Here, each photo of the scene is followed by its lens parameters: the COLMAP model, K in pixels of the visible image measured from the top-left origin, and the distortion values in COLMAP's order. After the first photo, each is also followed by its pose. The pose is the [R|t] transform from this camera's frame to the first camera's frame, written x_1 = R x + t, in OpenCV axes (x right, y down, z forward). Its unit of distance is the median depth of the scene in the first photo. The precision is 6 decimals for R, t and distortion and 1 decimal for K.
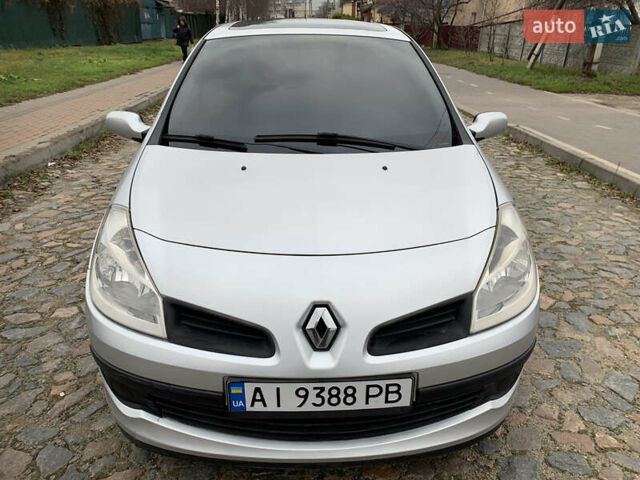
lens RADIAL K [[496.2, 0, 320.2], [0, 496.2, 235.7], [0, 0, 1]] dist [0.008601, -0.005386]
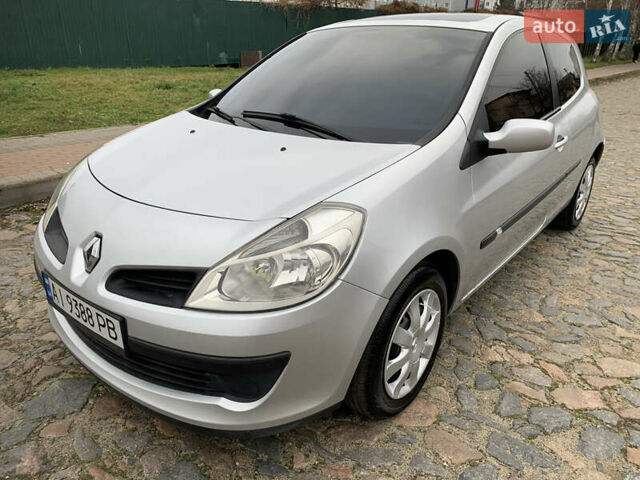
lens RADIAL K [[496.2, 0, 320.2], [0, 496.2, 235.7], [0, 0, 1]] dist [0.008601, -0.005386]
pose [[0.738914, 0.241369, -0.629084, 0.848129], [-0.262556, 0.962981, 0.061086, -0.051706], [0.620540, 0.120032, 0.774933, 0.314570]]
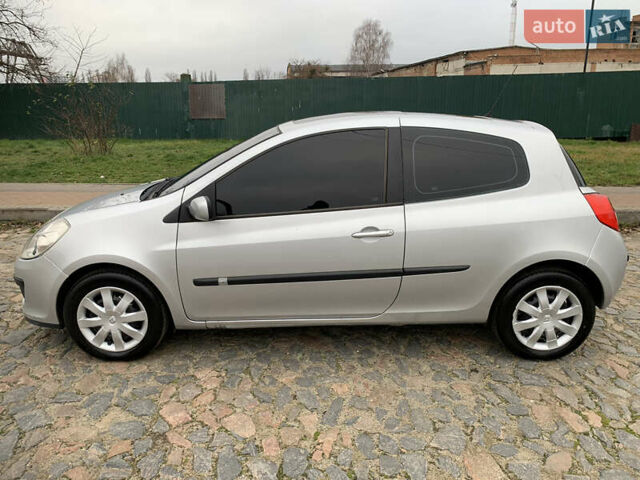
lens RADIAL K [[496.2, 0, 320.2], [0, 496.2, 235.7], [0, 0, 1]] dist [0.008601, -0.005386]
pose [[-0.062464, 0.239993, -0.968763, 1.856273], [-0.385605, 0.889482, 0.245215, -0.721118], [0.920547, 0.388877, 0.036982, 1.664840]]
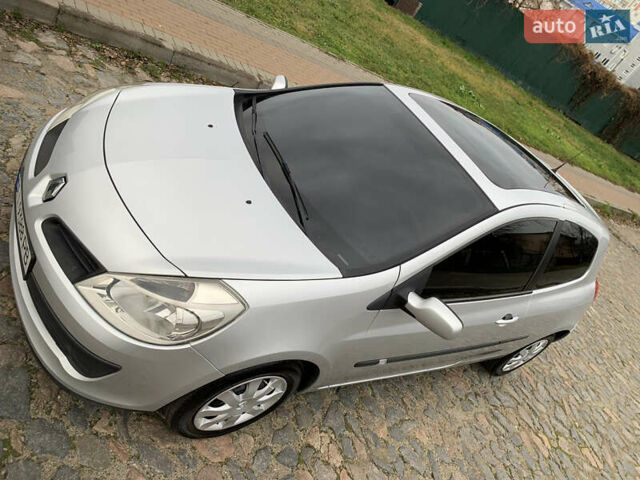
lens RADIAL K [[496.2, 0, 320.2], [0, 496.2, 235.7], [0, 0, 1]] dist [0.008601, -0.005386]
pose [[0.385952, 0.694282, -0.607465, 0.917106], [-0.770359, 0.604827, 0.201821, -0.439718], [0.507532, 0.390073, 0.768280, 0.273702]]
